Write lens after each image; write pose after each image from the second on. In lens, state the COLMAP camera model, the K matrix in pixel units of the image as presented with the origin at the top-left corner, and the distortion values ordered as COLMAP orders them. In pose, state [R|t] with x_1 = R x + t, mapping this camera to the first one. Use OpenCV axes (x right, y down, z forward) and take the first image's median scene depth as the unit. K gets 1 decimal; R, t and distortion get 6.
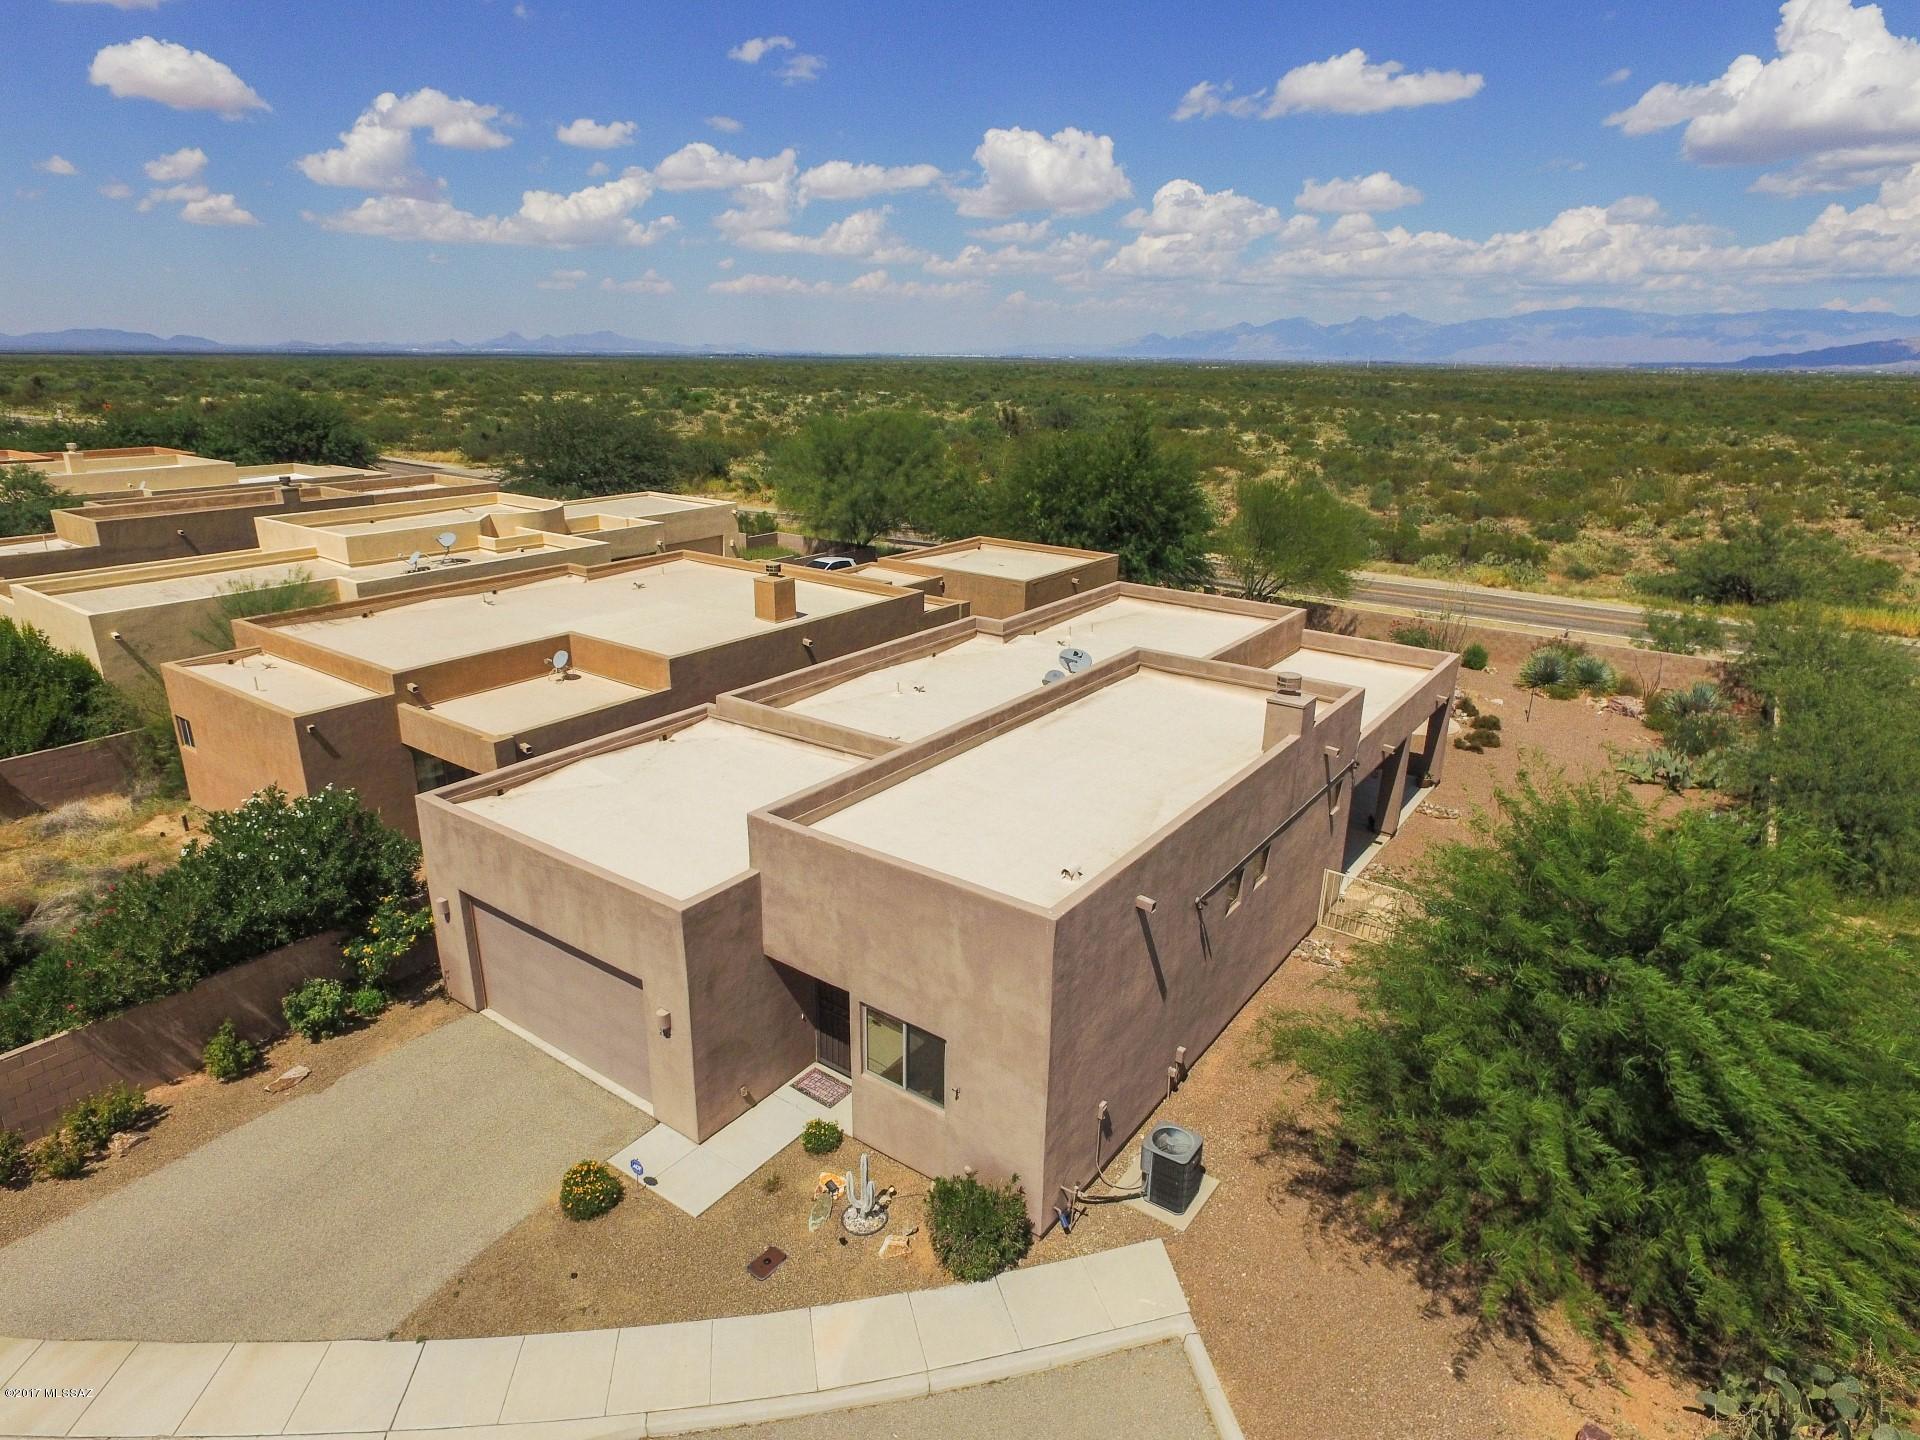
lens RADIAL K [[1117.8, 0, 958.5], [0, 1117.8, 722.3], [0, 0, 1]] dist [-0.011484, 0.015119]
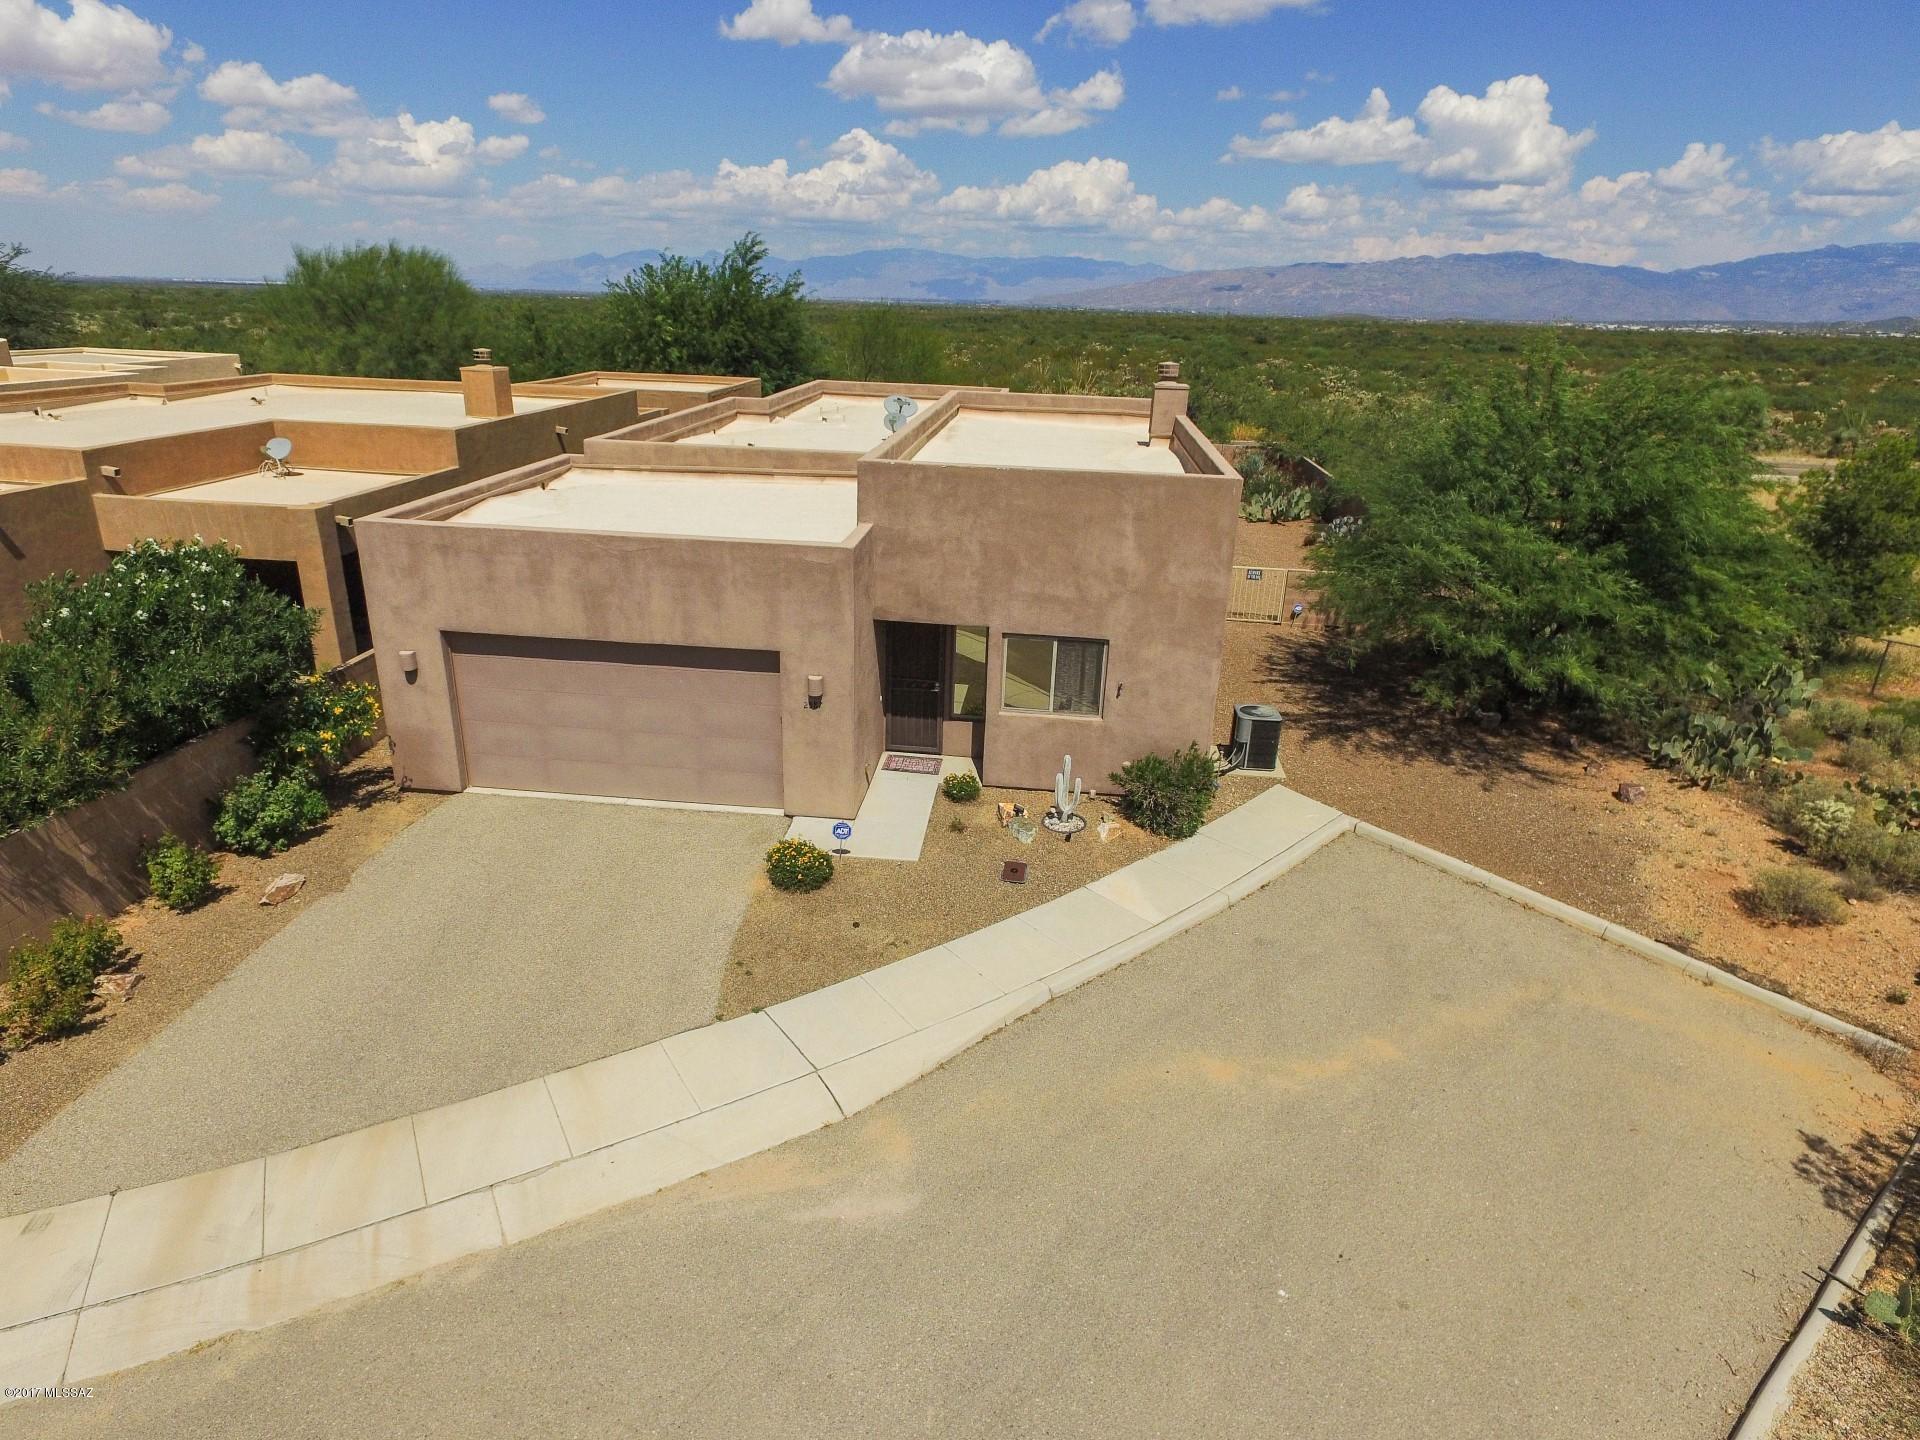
lens RADIAL K [[1117.8, 0, 958.5], [0, 1117.8, 722.3], [0, 0, 1]] dist [-0.011484, 0.015119]
pose [[0.862827, -0.168207, 0.476693, -0.362774], [0.142619, 0.985707, 0.089673, 0.136916], [-0.484963, -0.009387, 0.874484, 0.078550]]
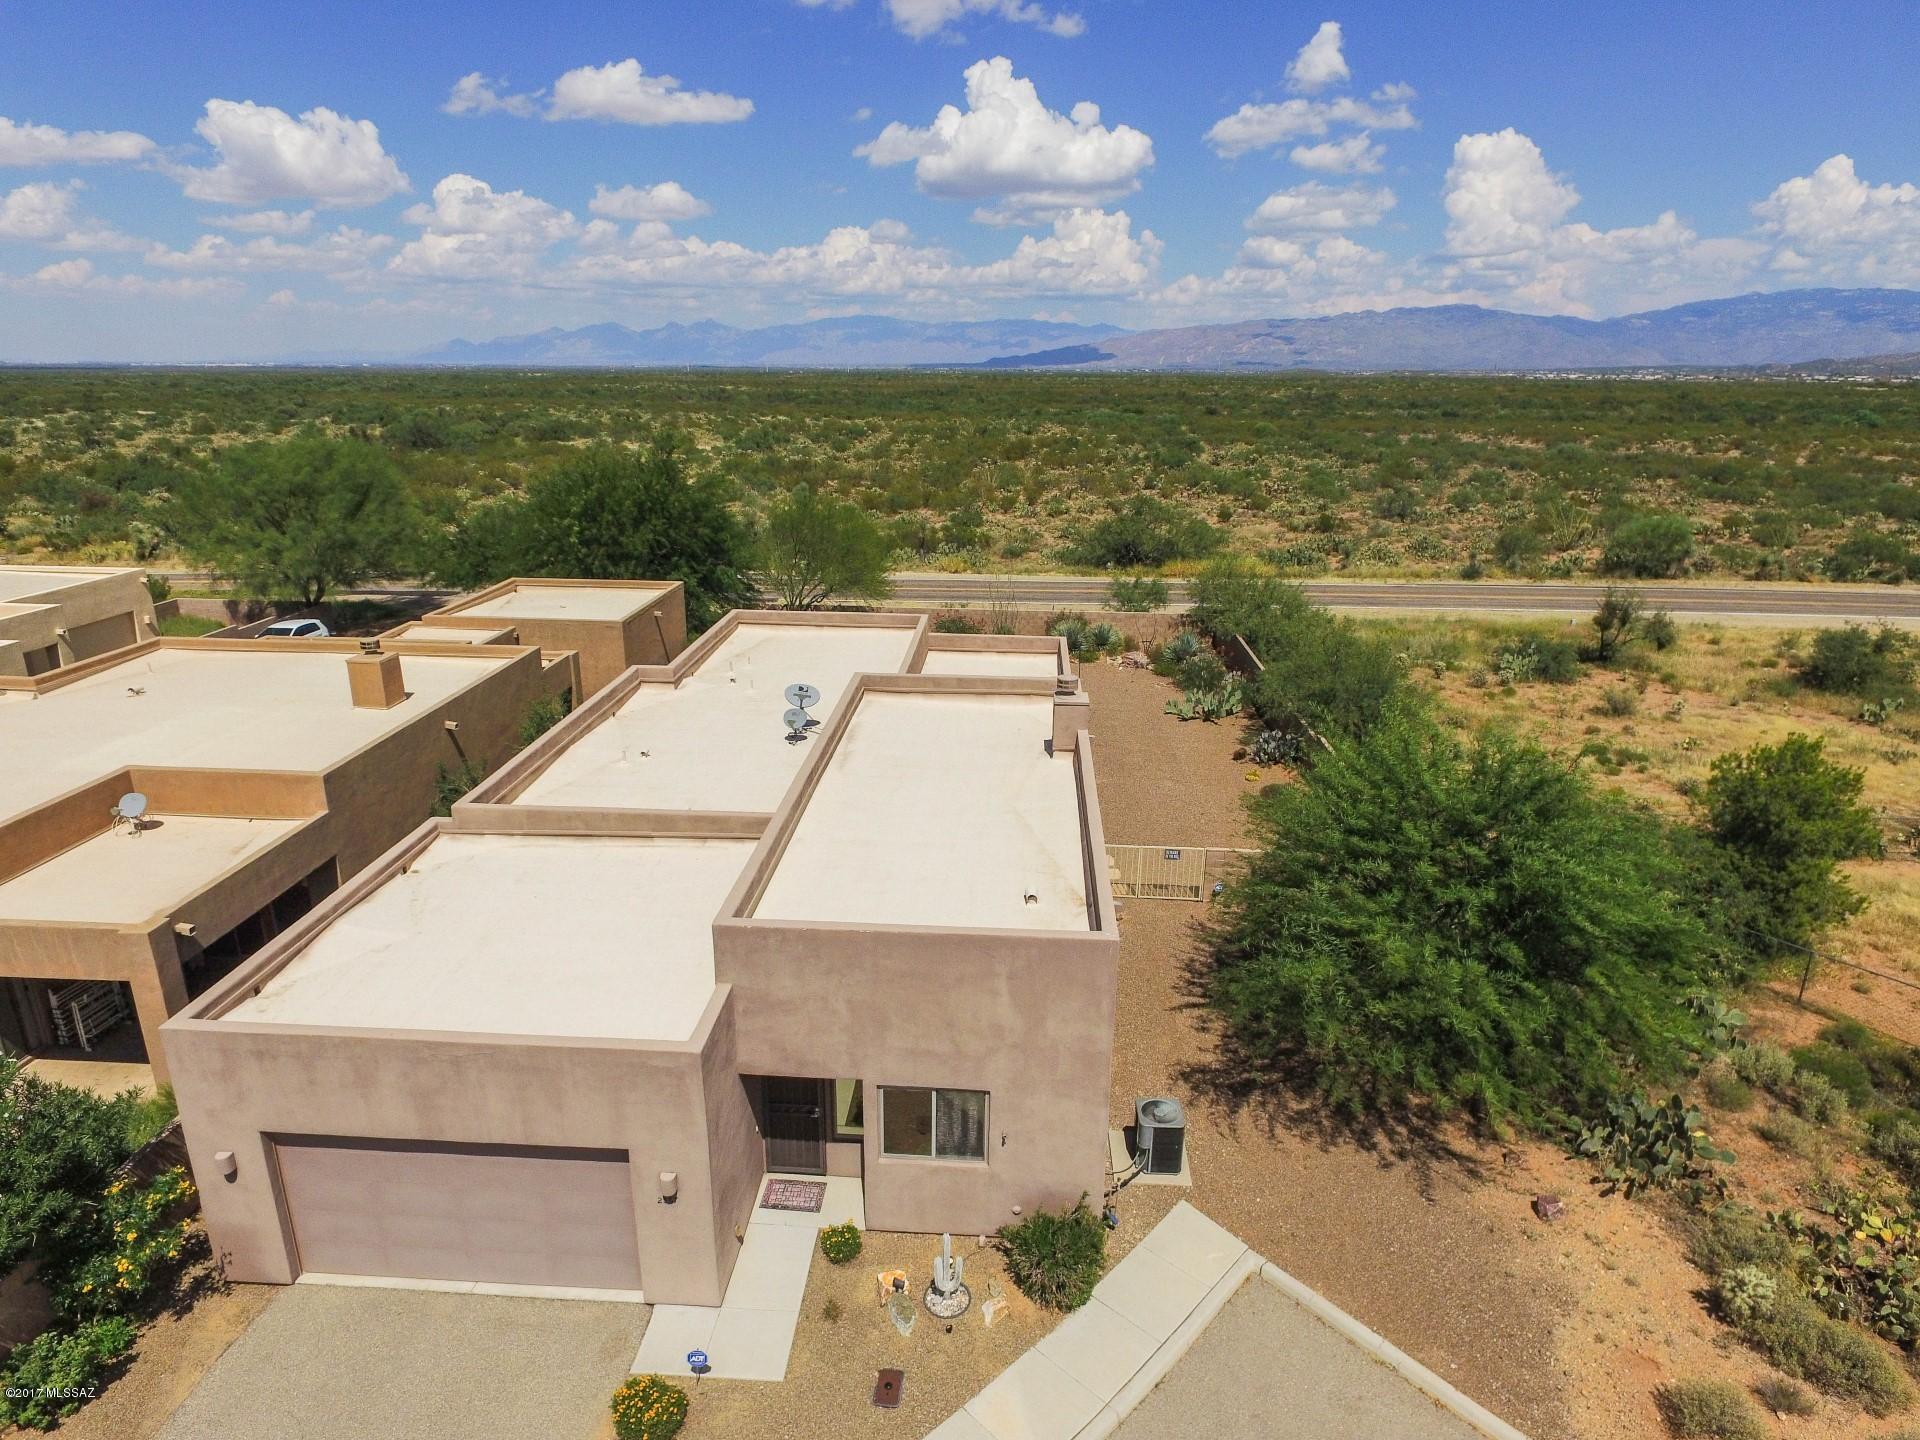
lens RADIAL K [[1117.8, 0, 958.5], [0, 1117.8, 722.3], [0, 0, 1]] dist [-0.011484, 0.015119]
pose [[0.844503, -0.172669, 0.506952, -0.268110], [0.174748, 0.983633, 0.043924, -0.048727], [-0.506239, 0.051495, 0.860854, 0.077441]]
